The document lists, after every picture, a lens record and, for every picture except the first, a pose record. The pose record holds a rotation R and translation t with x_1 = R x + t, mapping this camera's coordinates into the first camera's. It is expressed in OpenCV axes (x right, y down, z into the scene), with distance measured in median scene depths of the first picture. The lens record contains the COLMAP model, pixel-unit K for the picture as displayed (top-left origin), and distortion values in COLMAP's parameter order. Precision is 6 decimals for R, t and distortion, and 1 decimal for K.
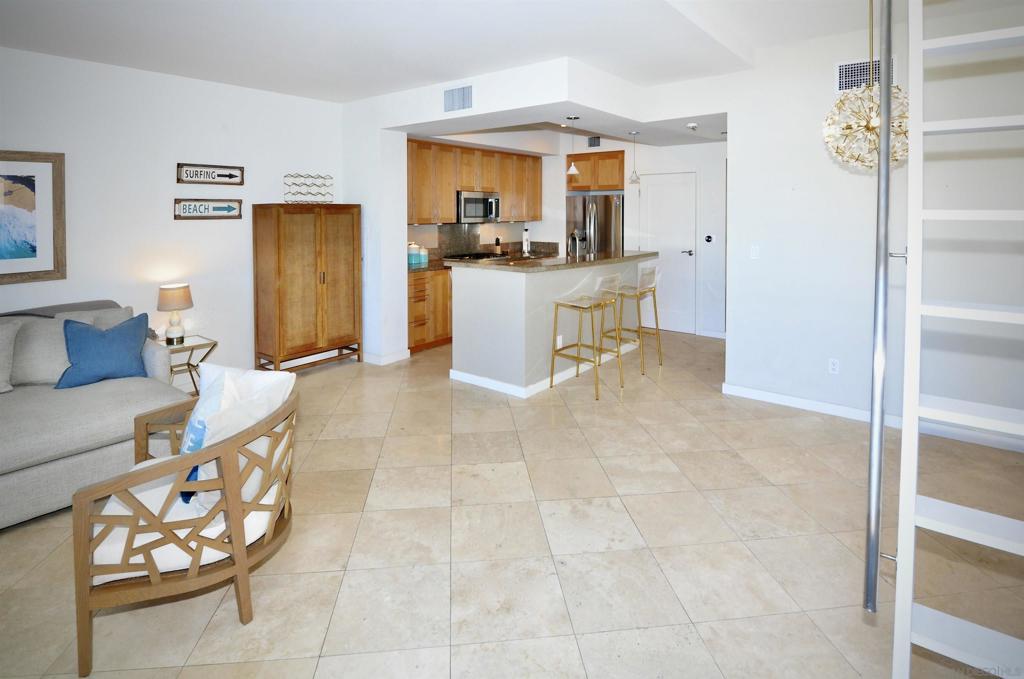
lens RADIAL K [[519.8, 0, 536.0], [0, 519.8, 219.5], [0, 0, 1]] dist [-0.054871, -0.000172]
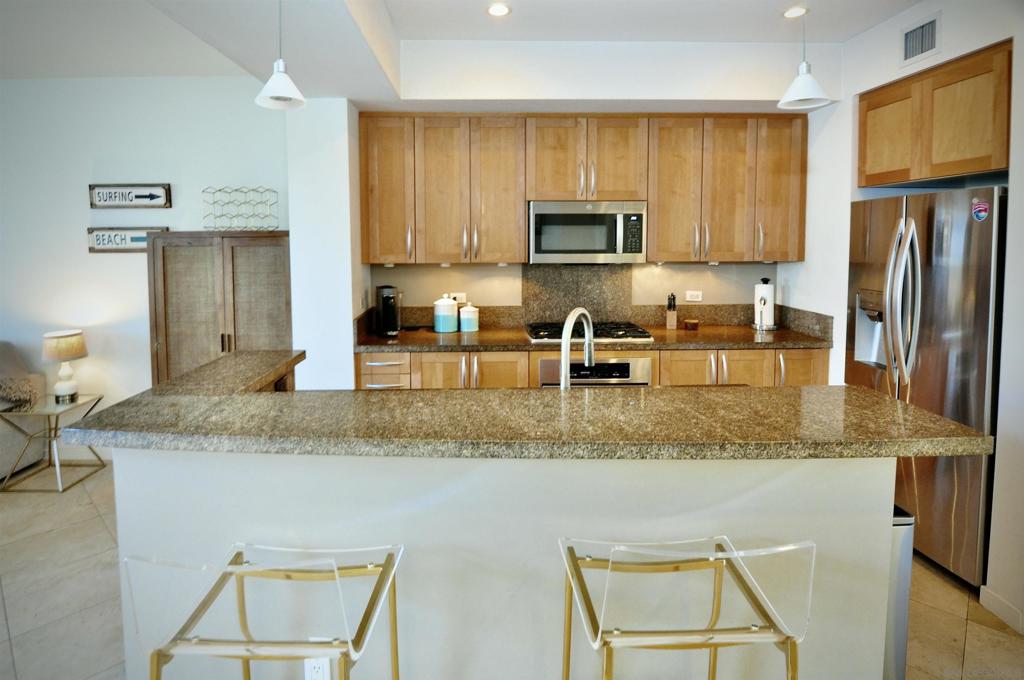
lens RADIAL K [[540.8, 0, 491.3], [0, 540.8, 268.0], [0, 0, 1]] dist [-0.029498, -0.000637]
pose [[0.617621, 0.040748, -0.785420, 0.352955], [-0.007892, 0.998928, 0.045619, -0.018280], [0.786436, -0.021976, 0.617280, 0.892574]]
